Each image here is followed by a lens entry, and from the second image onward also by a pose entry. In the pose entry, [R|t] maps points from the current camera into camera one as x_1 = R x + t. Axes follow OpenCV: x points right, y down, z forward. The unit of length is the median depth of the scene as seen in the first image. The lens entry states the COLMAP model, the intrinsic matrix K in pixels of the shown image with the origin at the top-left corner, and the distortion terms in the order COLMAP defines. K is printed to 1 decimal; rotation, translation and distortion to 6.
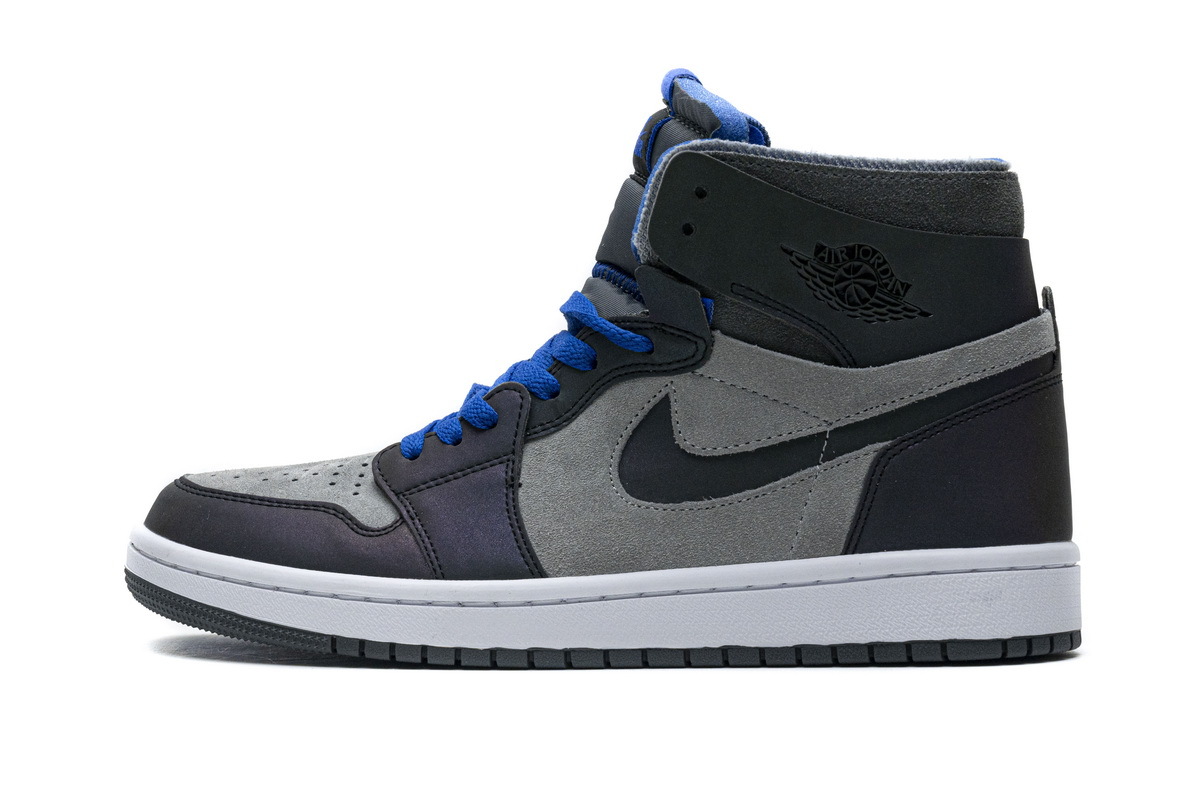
lens RADIAL K [[2237.9, 0, 600.0], [0, 2237.9, 400.0], [0, 0, 1]] dist [-0.482327, 3.668924]
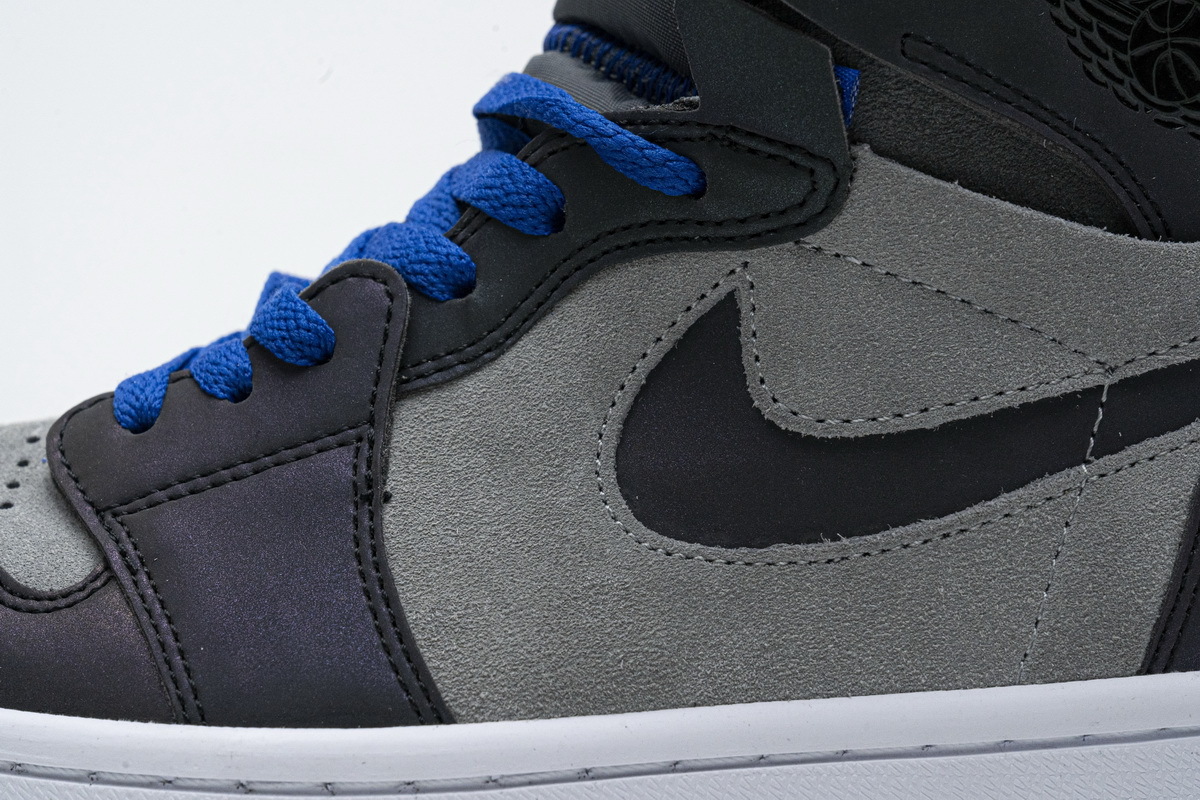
lens RADIAL K [[2237.9, 0, 600.0], [0, 2237.9, 400.0], [0, 0, 1]] dist [-0.482327, 3.668924]
pose [[0.994797, 0.019448, 0.100003, -0.038451], [-0.021725, 0.999528, 0.021728, 0.009422], [-0.099533, -0.023788, 0.994750, 0.577763]]
